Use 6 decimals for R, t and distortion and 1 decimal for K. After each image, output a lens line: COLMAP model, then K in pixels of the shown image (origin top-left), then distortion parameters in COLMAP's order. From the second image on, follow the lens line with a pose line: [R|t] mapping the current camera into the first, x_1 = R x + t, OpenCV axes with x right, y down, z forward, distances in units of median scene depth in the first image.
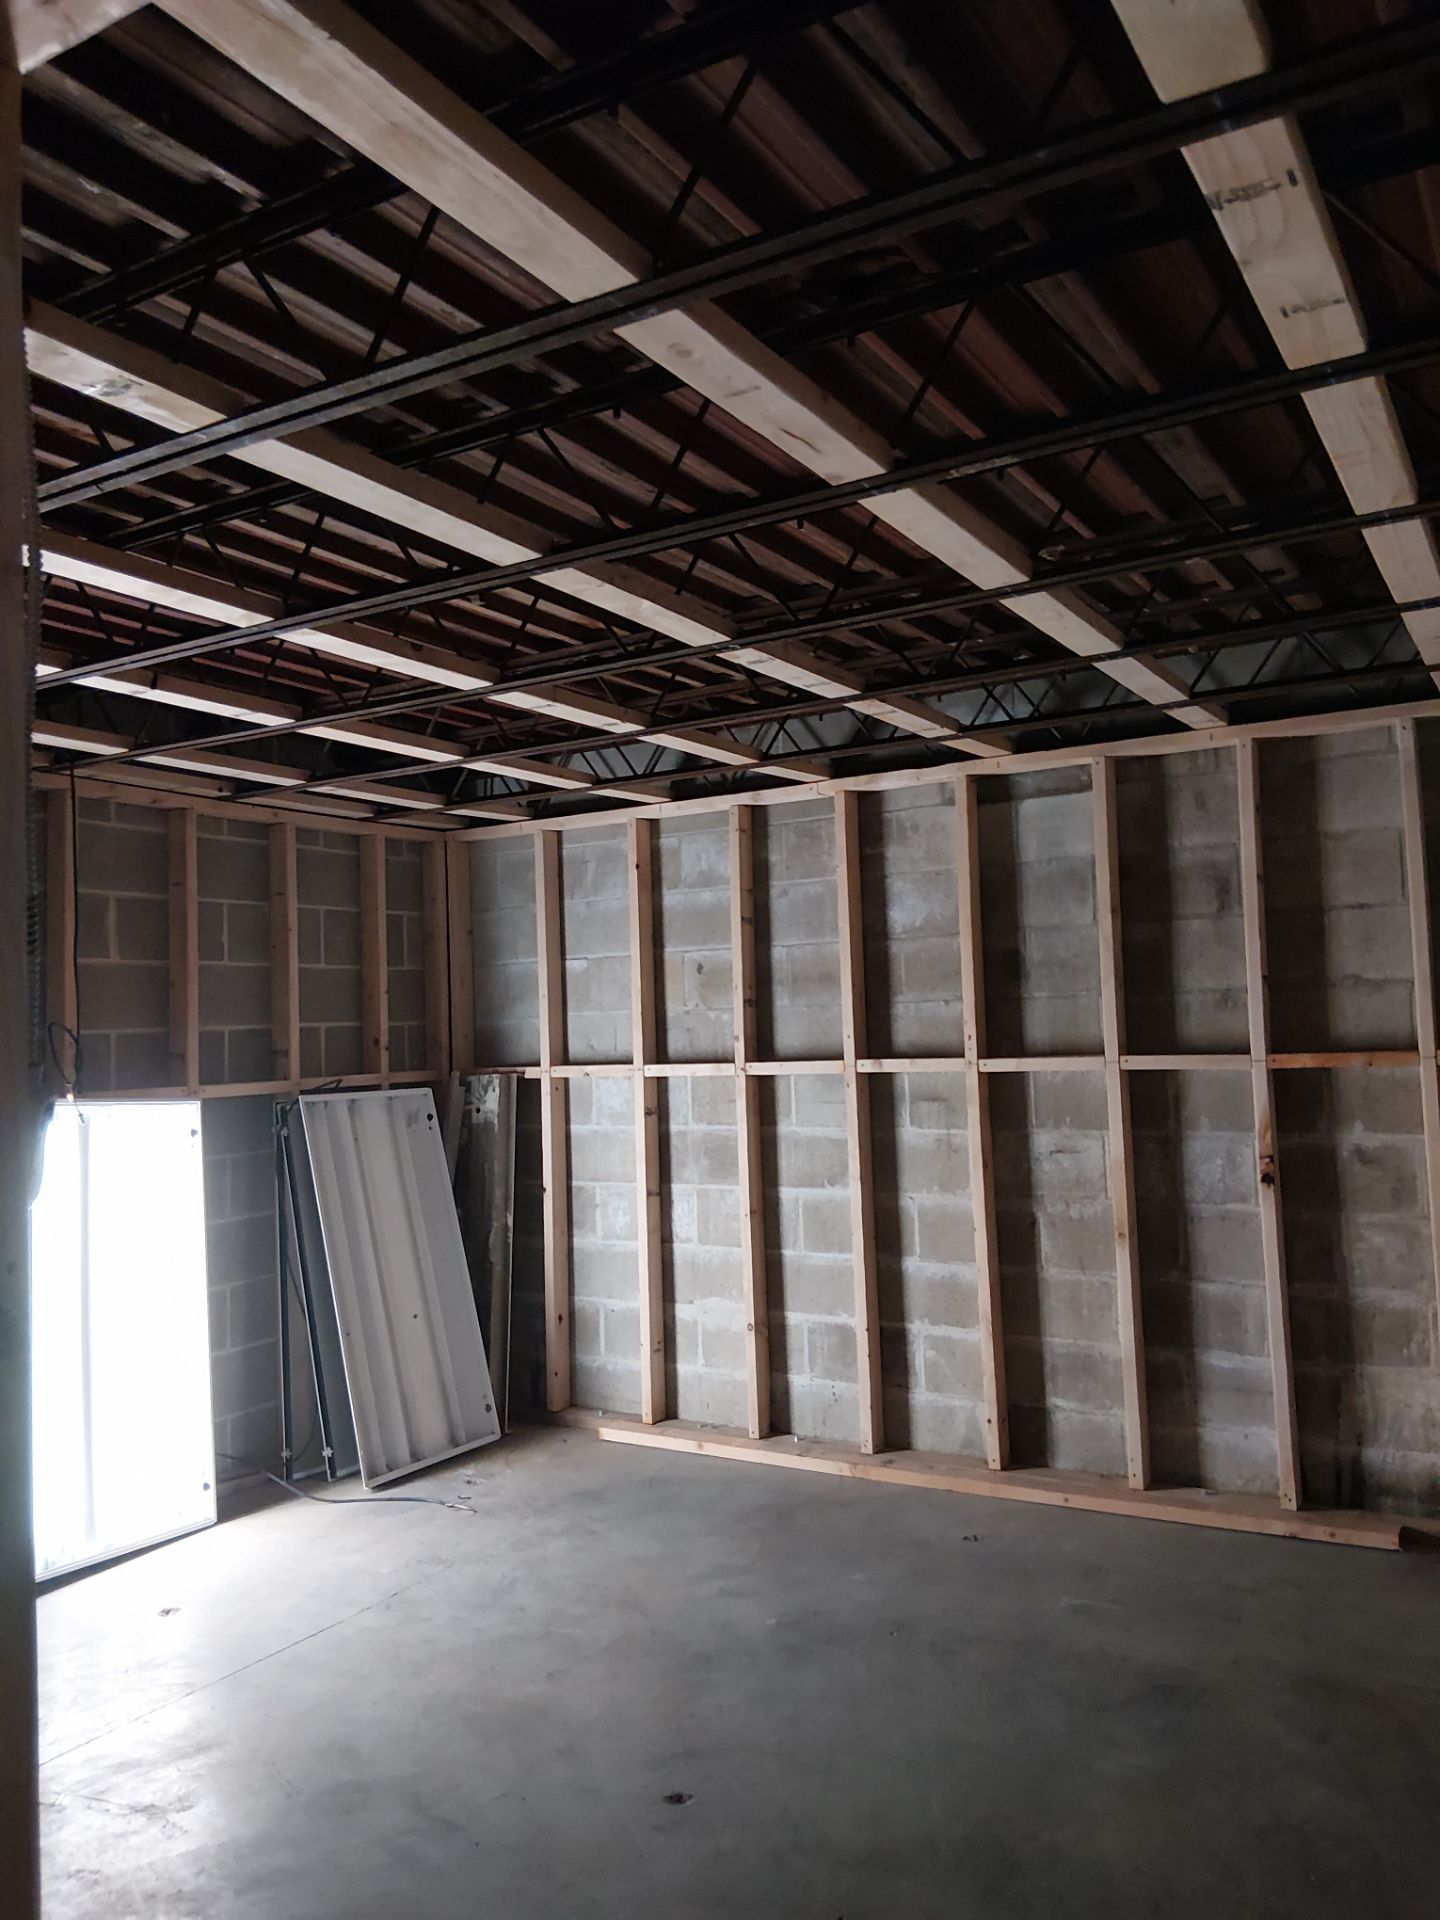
lens RADIAL K [[1469.2, 0, 719.1], [0, 1469.2, 935.7], [0, 0, 1]] dist [0.113059, -0.165540]
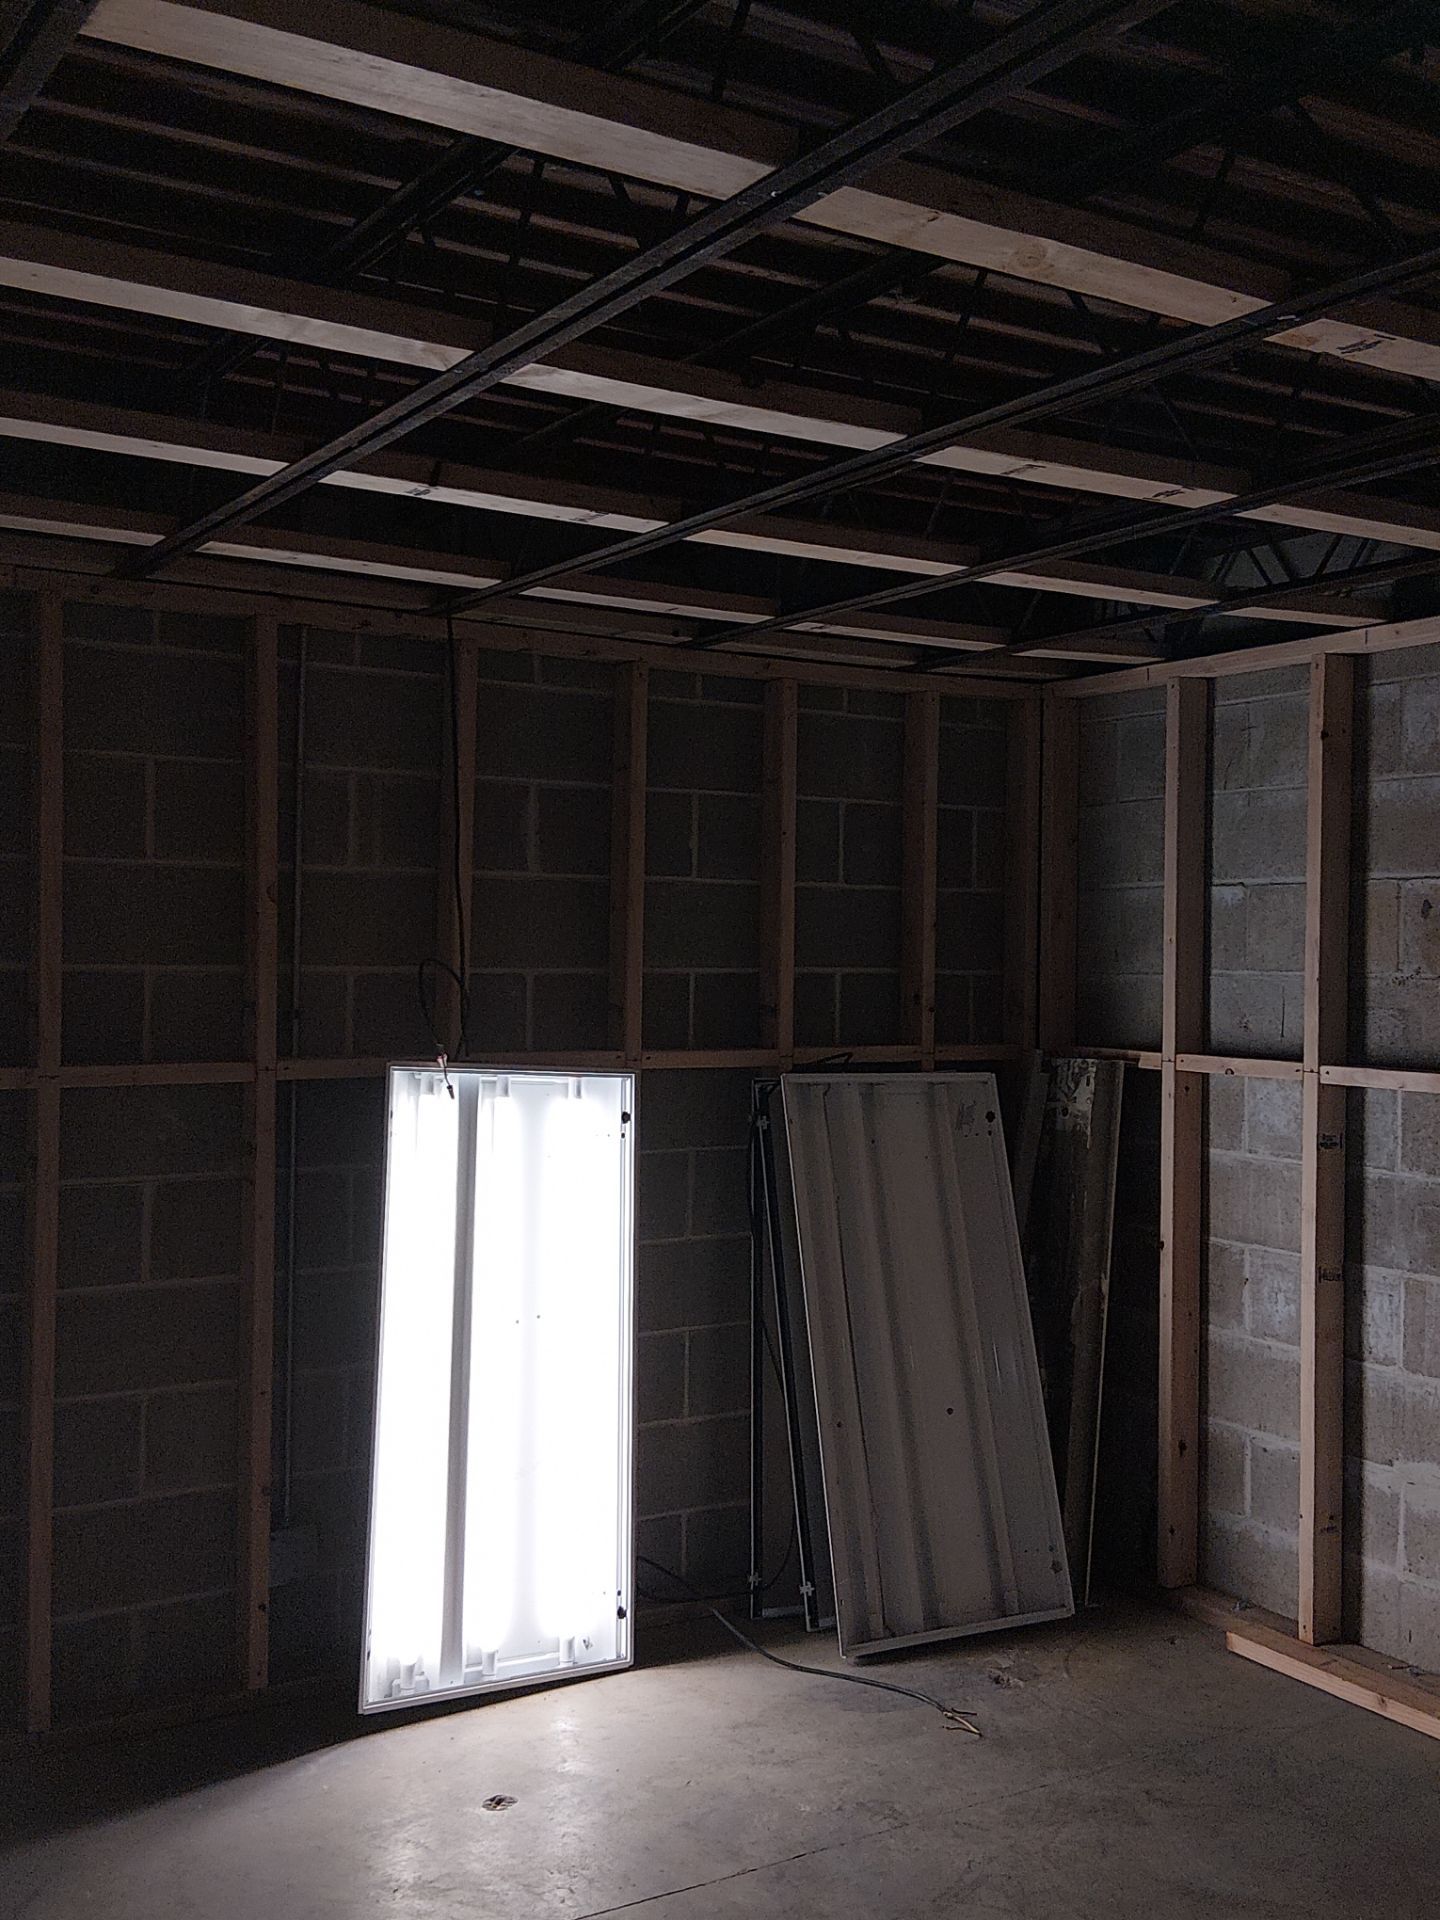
lens RADIAL K [[1940.8, 0, 702.0], [0, 1940.8, 944.7], [0, 0, 1]] dist [0.161952, -0.305286]
pose [[0.886096, 0.044040, -0.461405, 0.094628], [-0.013719, 0.997532, 0.068865, -0.013624], [0.463299, -0.054691, 0.884513, 0.169030]]
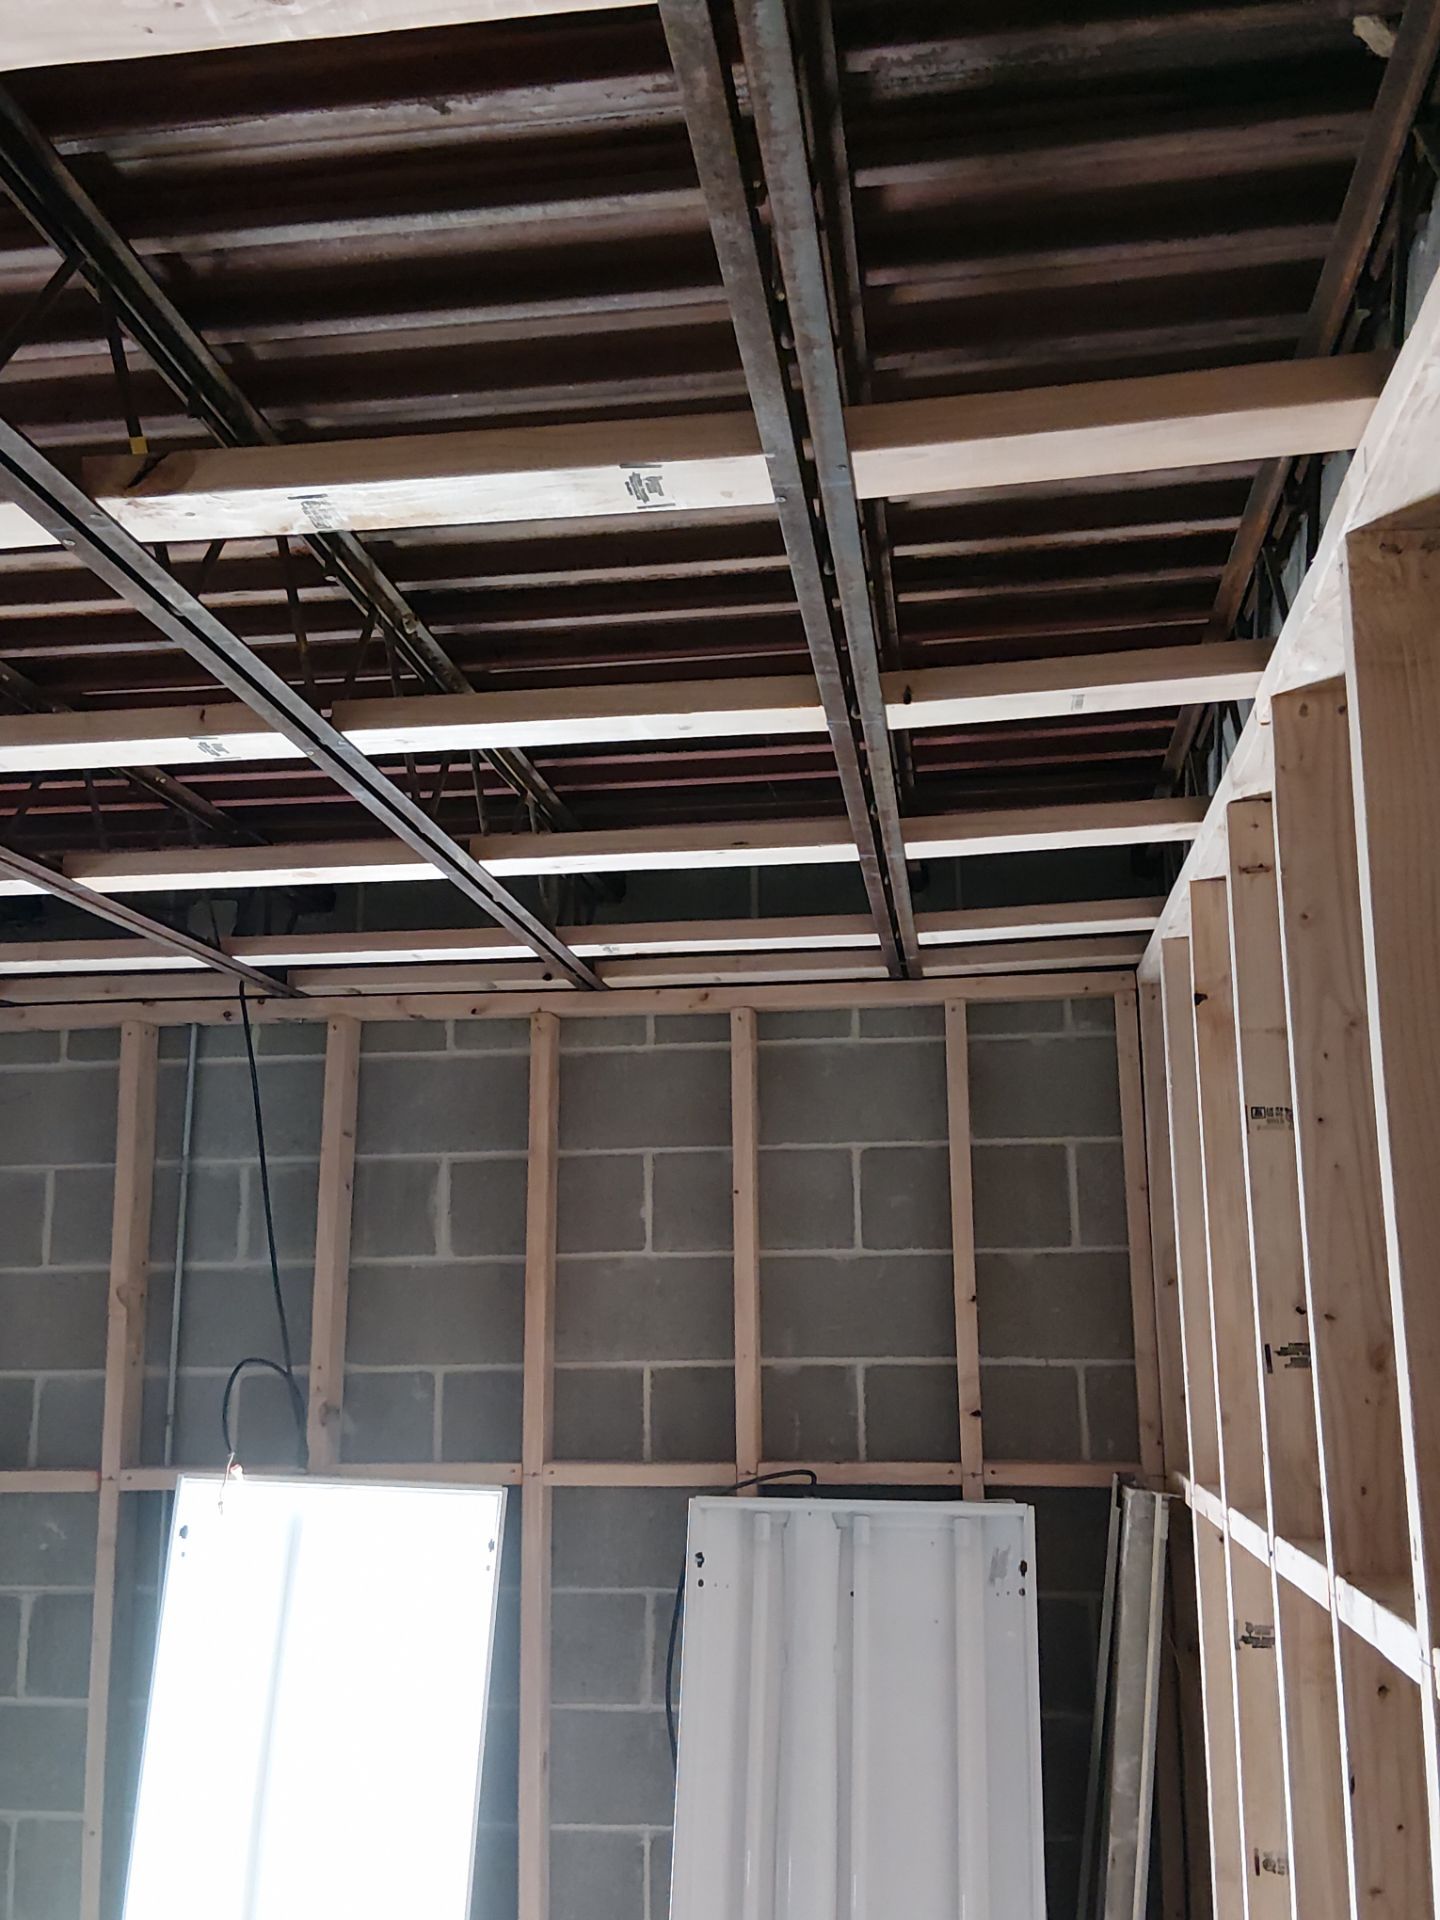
lens RADIAL K [[1940.8, 0, 702.0], [0, 1940.8, 944.7], [0, 0, 1]] dist [0.161952, -0.305286]
pose [[0.383023, -0.154648, -0.910701, 0.392704], [0.054213, 0.987951, -0.144965, 0.009630], [0.922146, 0.006153, 0.386792, 0.669961]]
